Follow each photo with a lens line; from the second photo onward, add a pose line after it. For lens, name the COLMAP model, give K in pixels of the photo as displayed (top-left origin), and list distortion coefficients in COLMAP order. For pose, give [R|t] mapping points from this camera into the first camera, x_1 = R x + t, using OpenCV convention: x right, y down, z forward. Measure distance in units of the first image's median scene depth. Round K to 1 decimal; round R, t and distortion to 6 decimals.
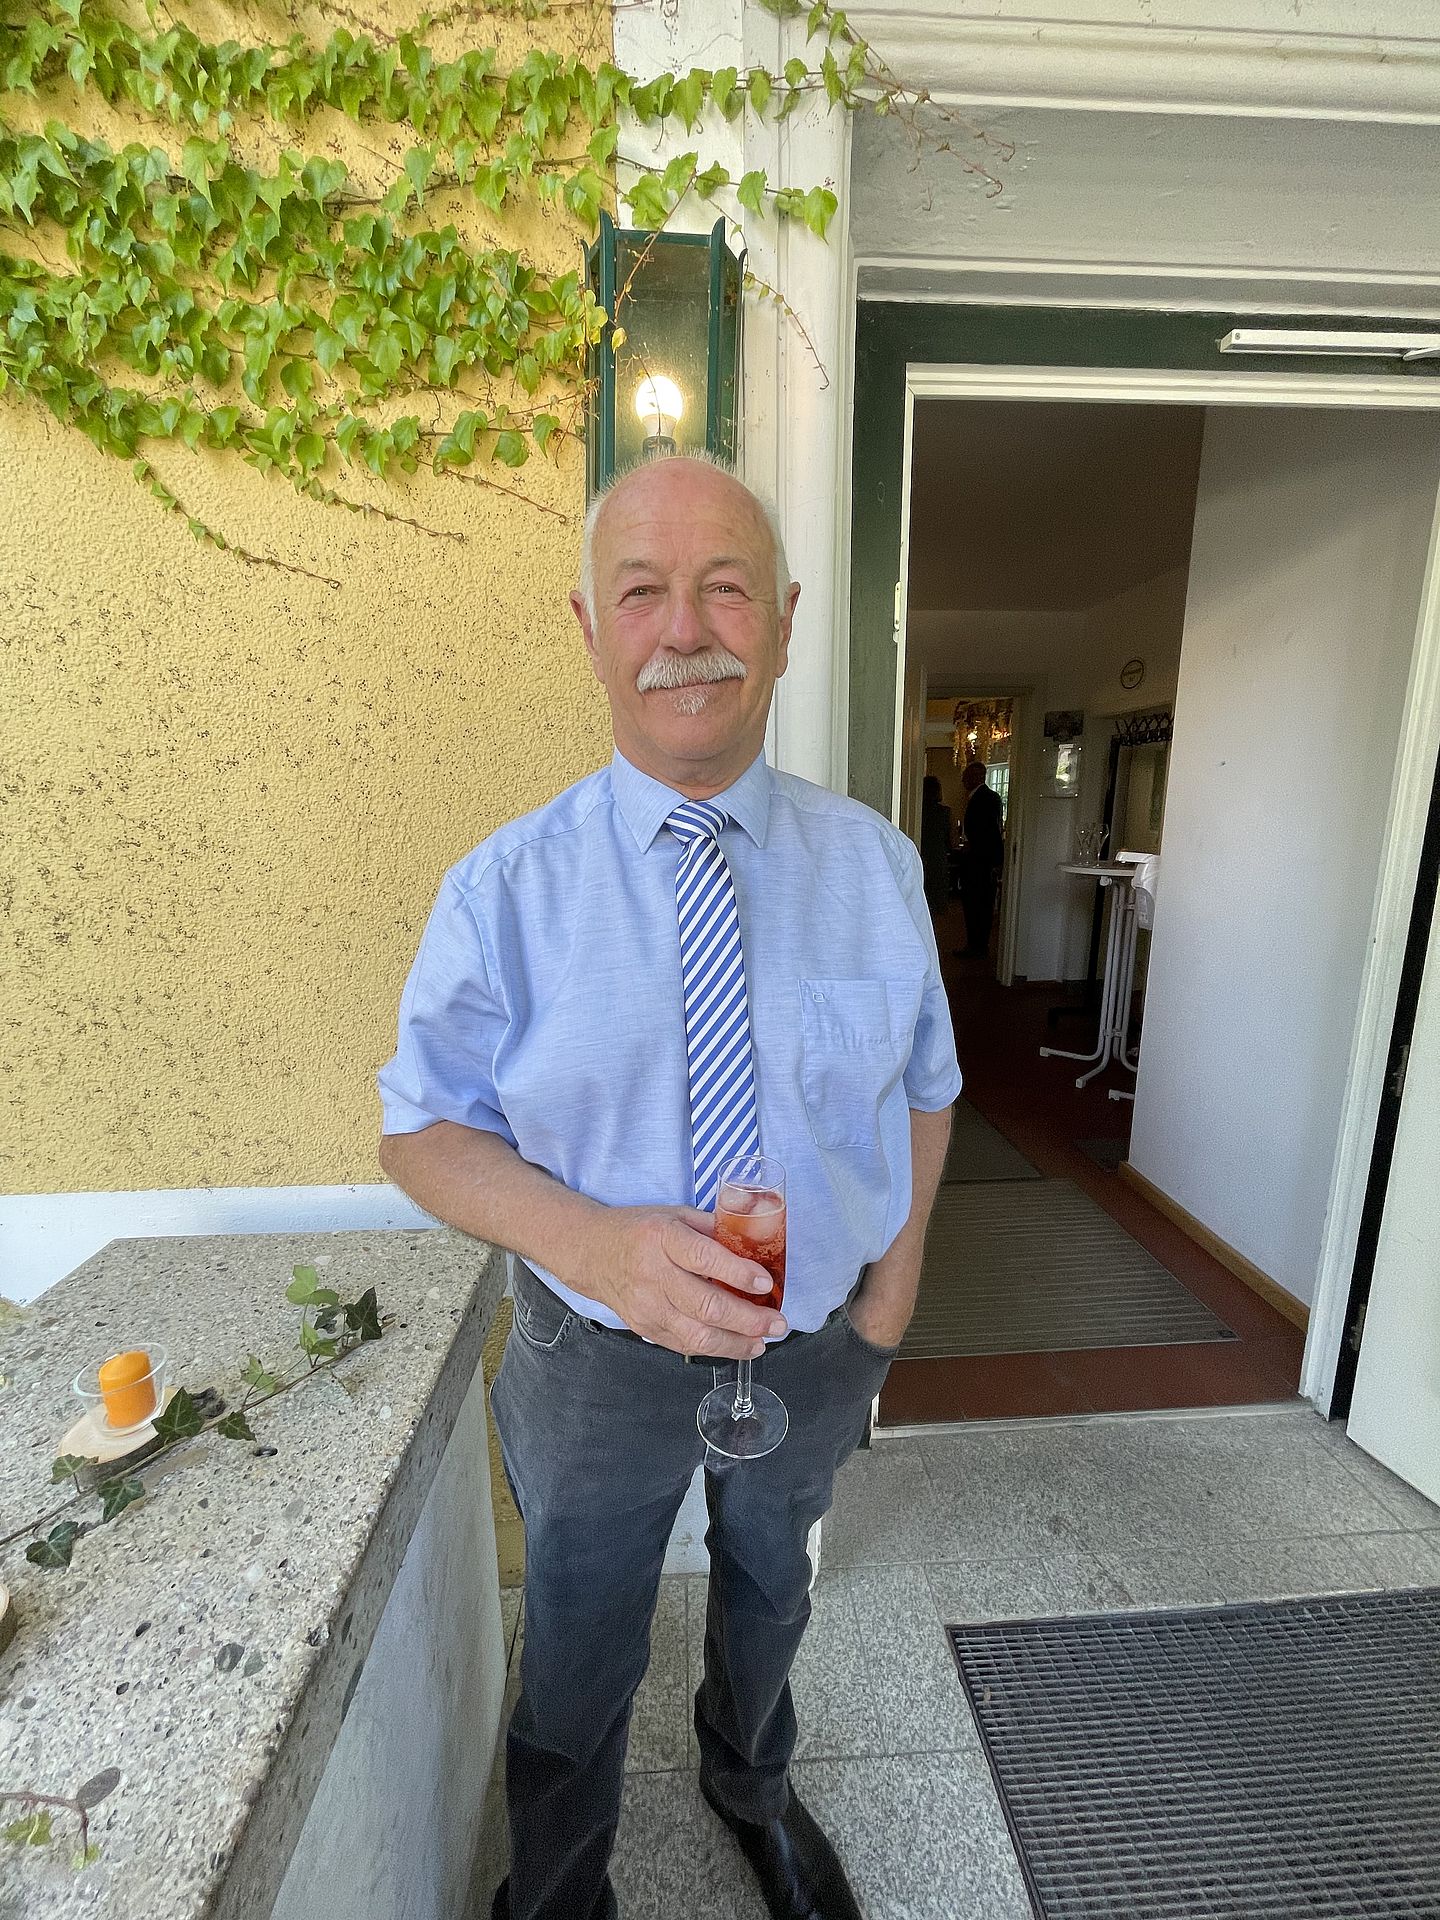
lens RADIAL K [[795.1, 0, 725.0], [0, 795.1, 965.9], [0, 0, 1]] dist [-0.000382, 0.000237]
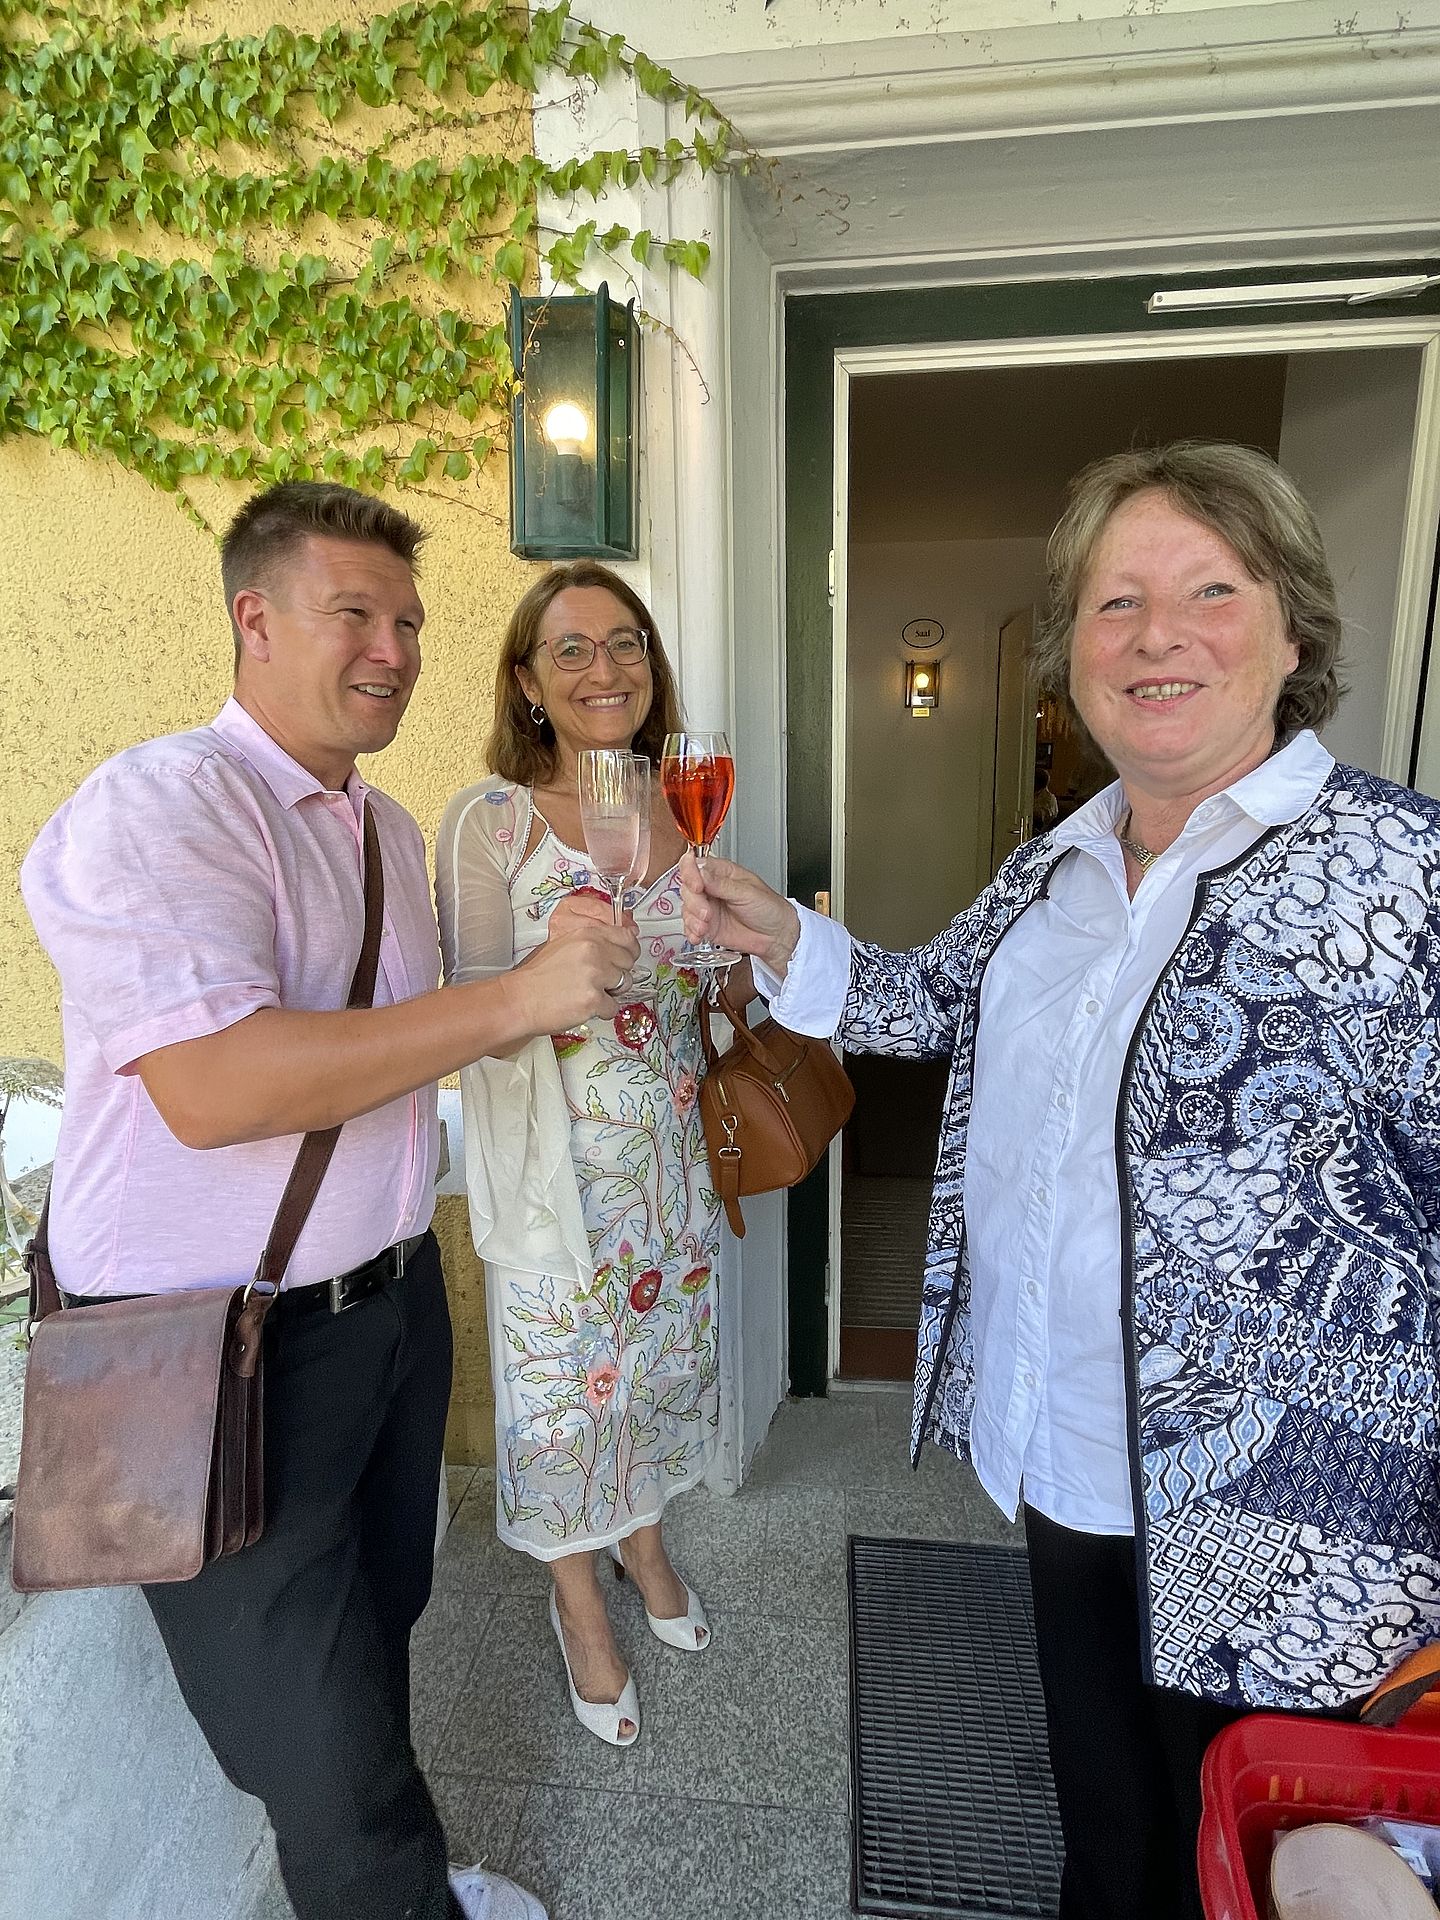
lens RADIAL K [[955.5, 0, 720.0], [0, 955.5, 960.0], [0, 0, 1]] dist [0.000122, -0.000309]
pose [[0.987137, 0.026962, -0.157589, 0.400922], [-0.026967, 0.999634, 0.002105, 0.092490], [0.157588, 0.002172, 0.987502, -0.396068]]
